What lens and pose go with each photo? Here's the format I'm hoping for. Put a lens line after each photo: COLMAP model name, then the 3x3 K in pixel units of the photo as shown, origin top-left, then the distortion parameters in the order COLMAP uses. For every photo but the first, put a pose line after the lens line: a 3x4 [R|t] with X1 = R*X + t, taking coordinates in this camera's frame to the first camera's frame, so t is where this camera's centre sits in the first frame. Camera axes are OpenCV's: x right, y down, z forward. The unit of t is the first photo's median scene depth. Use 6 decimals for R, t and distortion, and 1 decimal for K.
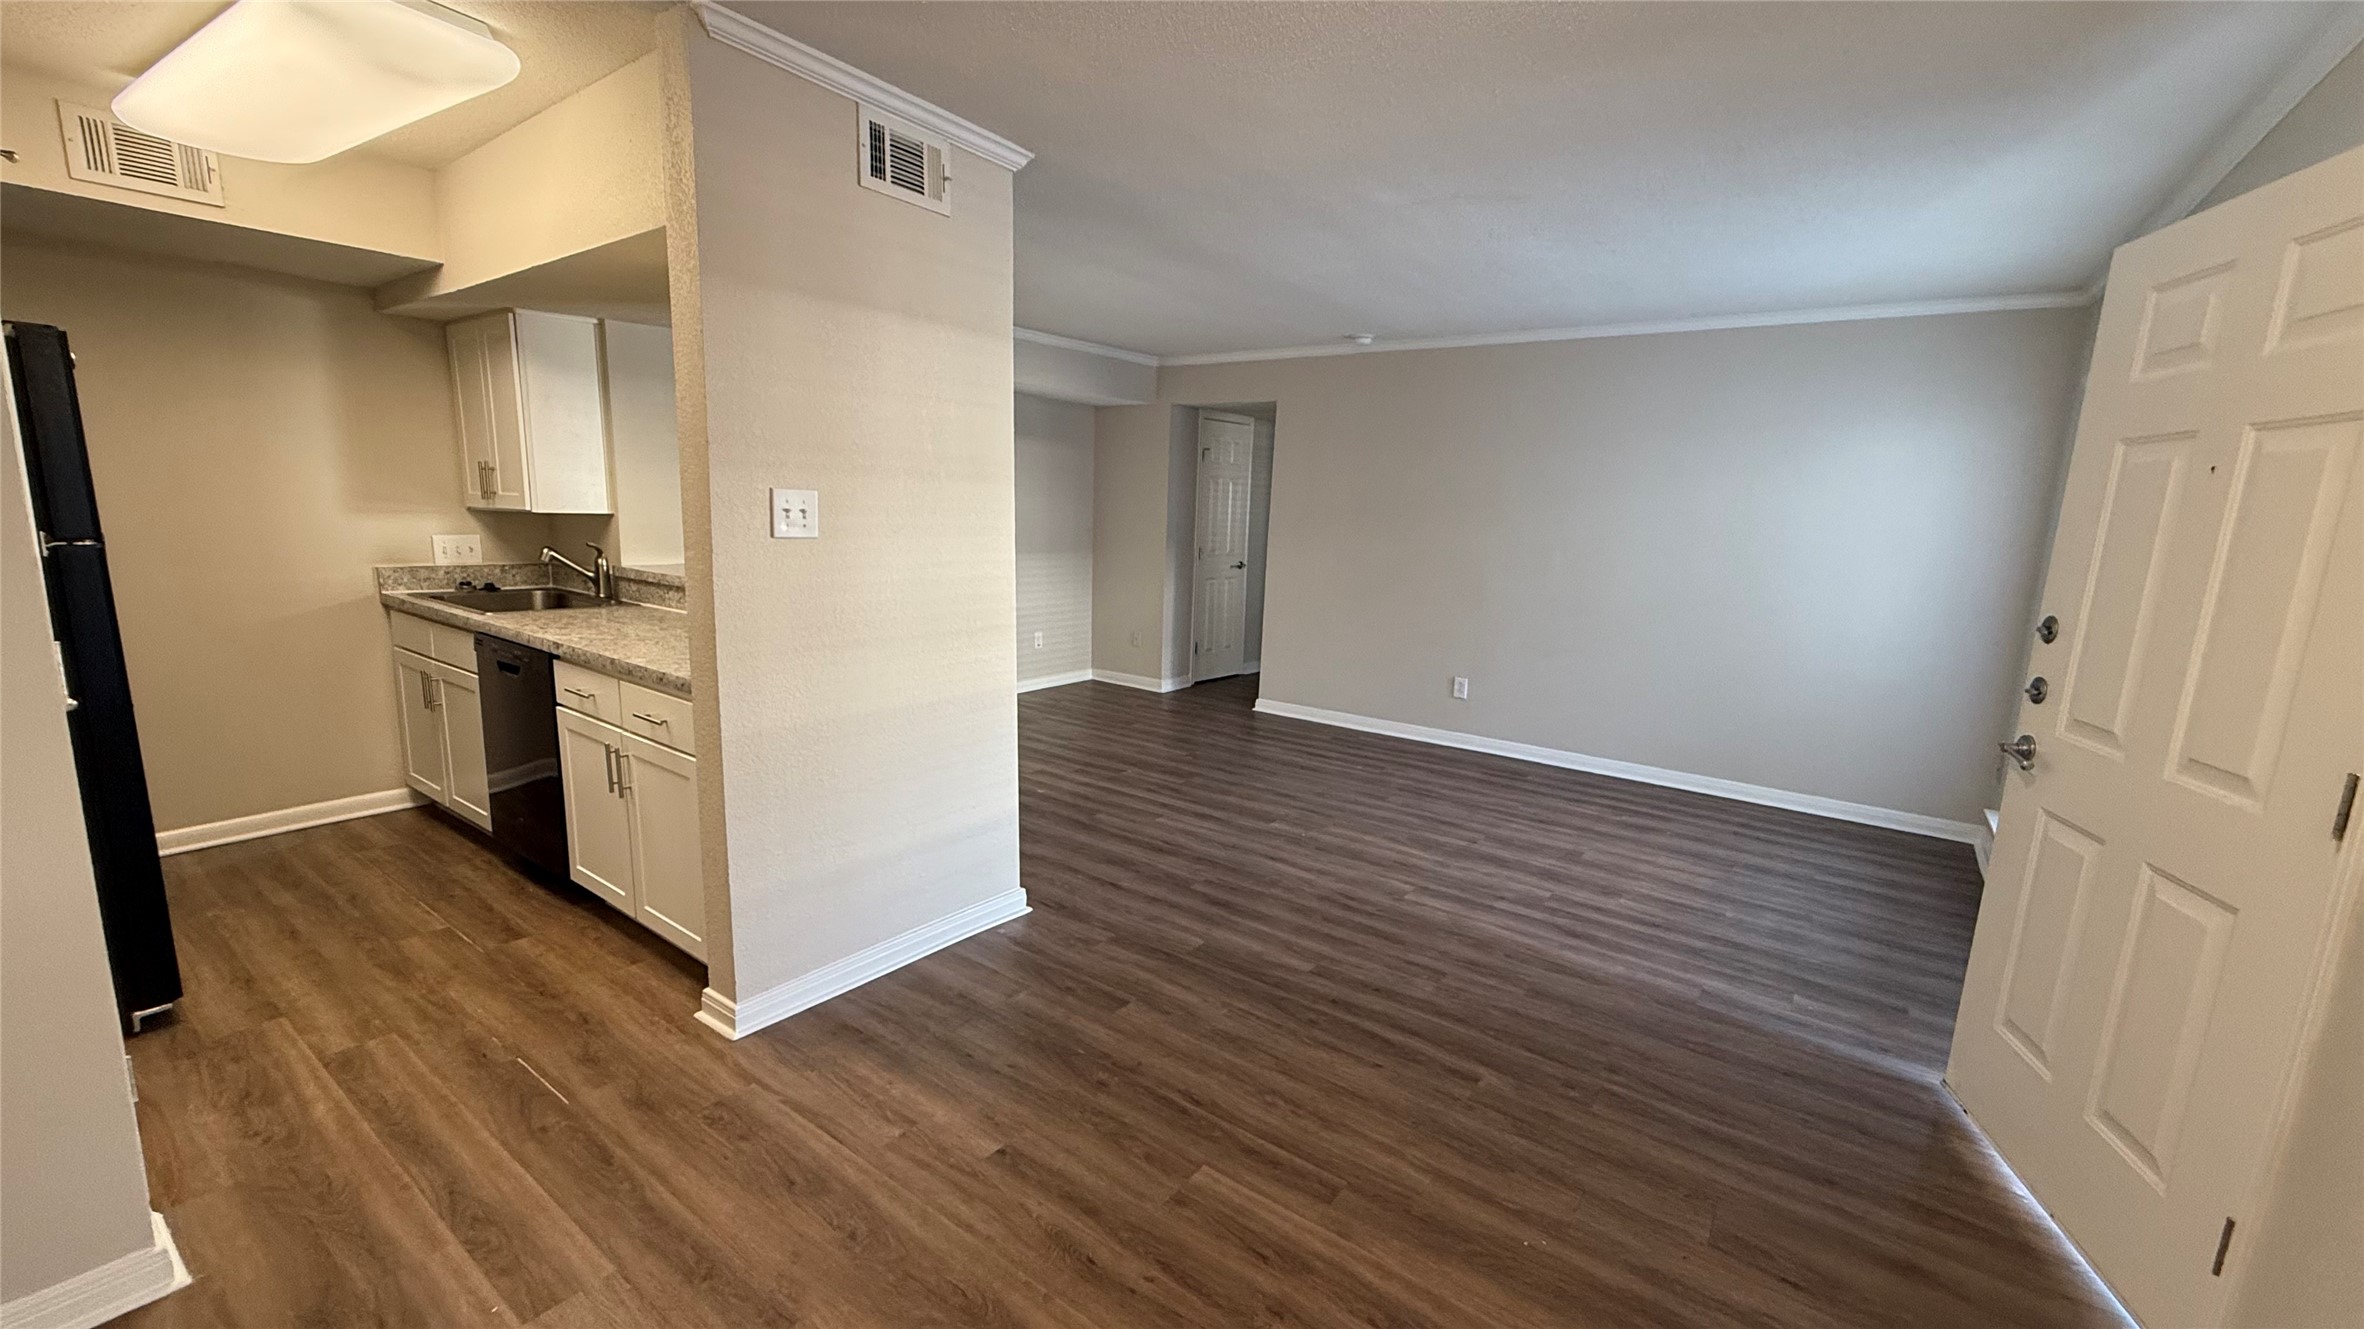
lens RADIAL K [[937.3, 0, 1183.3], [0, 937.3, 667.4], [0, 0, 1]] dist [0.003151, 0.000084]
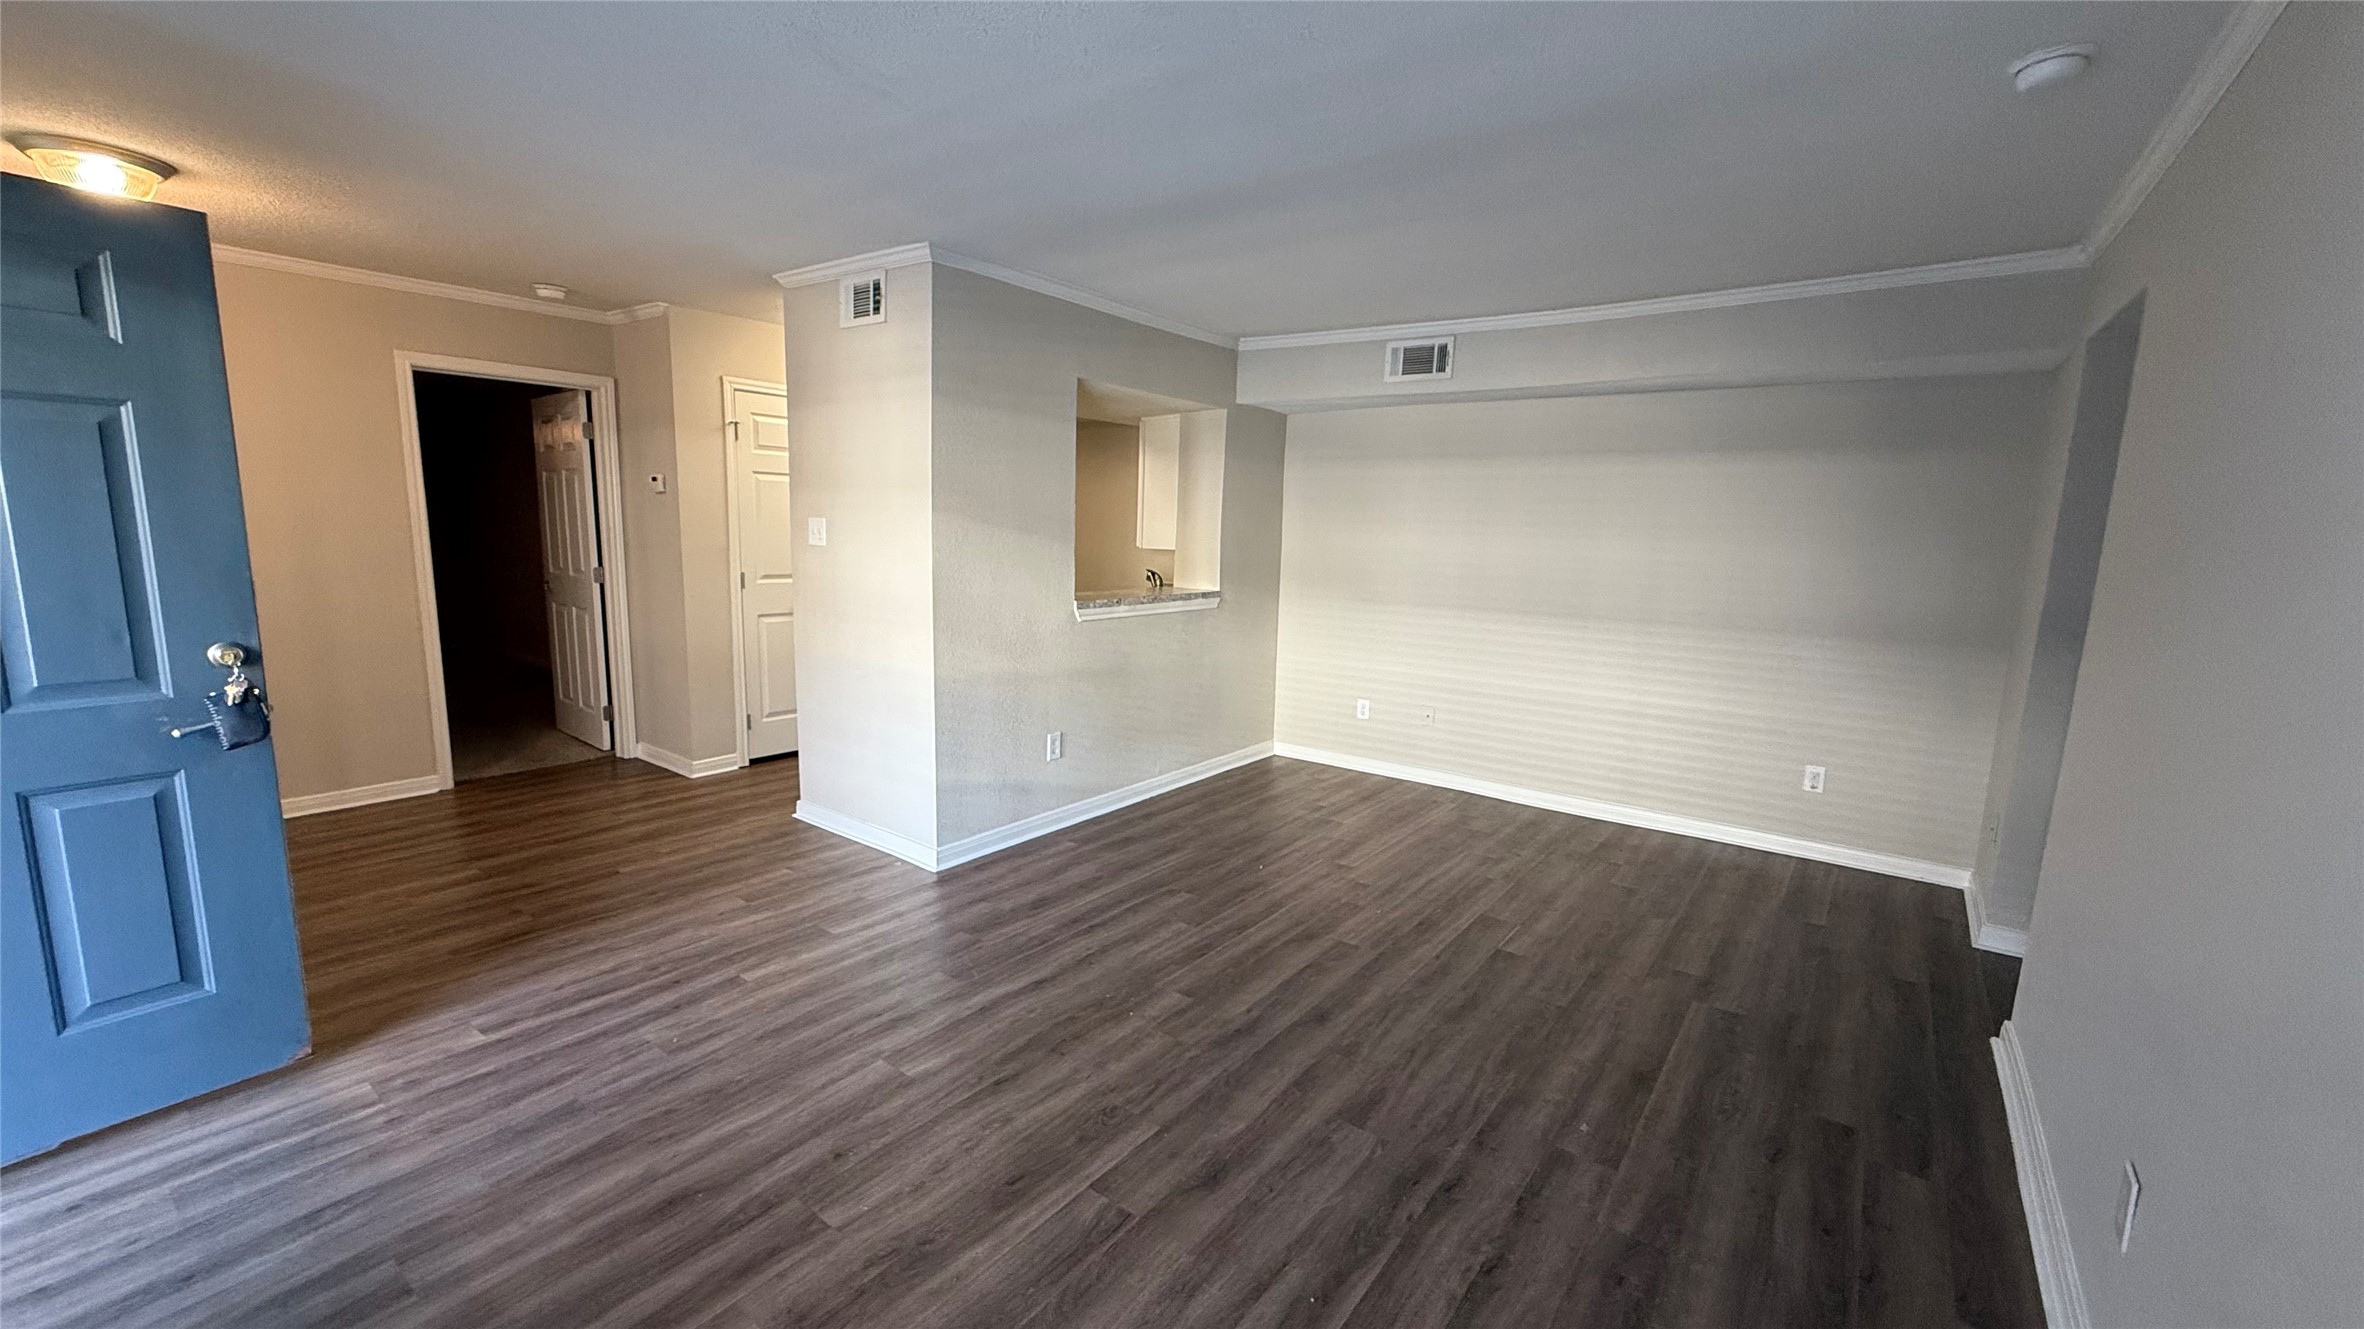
lens RADIAL K [[937.3, 0, 1184.1], [0, 937.3, 671.5], [0, 0, 1]] dist [0.003151, 0.000084]
pose [[-0.005452, 0.117094, -0.993106, 0.831964], [-0.208092, 0.971247, 0.115659, -0.158169], [0.978094, 0.207288, 0.019071, 1.050367]]
